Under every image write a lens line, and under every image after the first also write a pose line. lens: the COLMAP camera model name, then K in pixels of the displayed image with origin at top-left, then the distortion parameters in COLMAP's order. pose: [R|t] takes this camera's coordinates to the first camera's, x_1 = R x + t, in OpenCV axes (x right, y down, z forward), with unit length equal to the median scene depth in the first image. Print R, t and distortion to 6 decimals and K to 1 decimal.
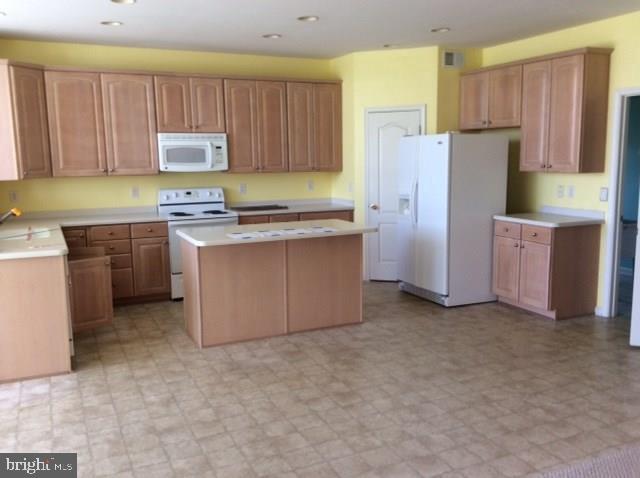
lens RADIAL K [[599.8, 0, 320.0], [0, 599.8, 239.0], [0, 0, 1]] dist [0.198654, -0.561191]
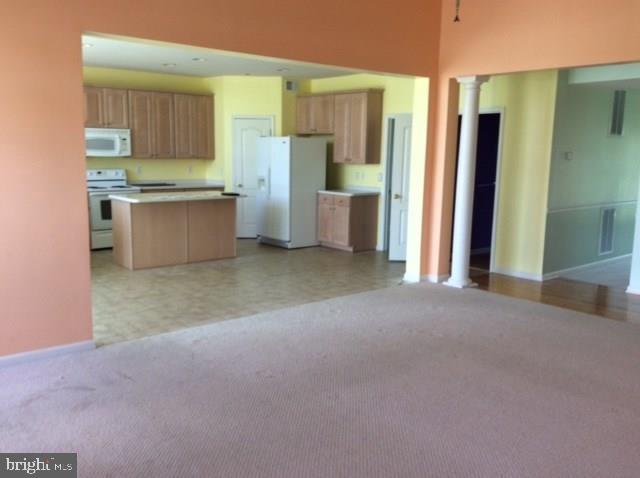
lens RADIAL K [[599.8, 0, 320.0], [0, 599.8, 239.0], [0, 0, 1]] dist [0.198654, -0.561191]
pose [[0.967953, -0.008353, 0.250993, -0.093514], [0.006151, 0.999935, 0.009556, 0.067685], [-0.251057, -0.007706, 0.967942, -0.473929]]
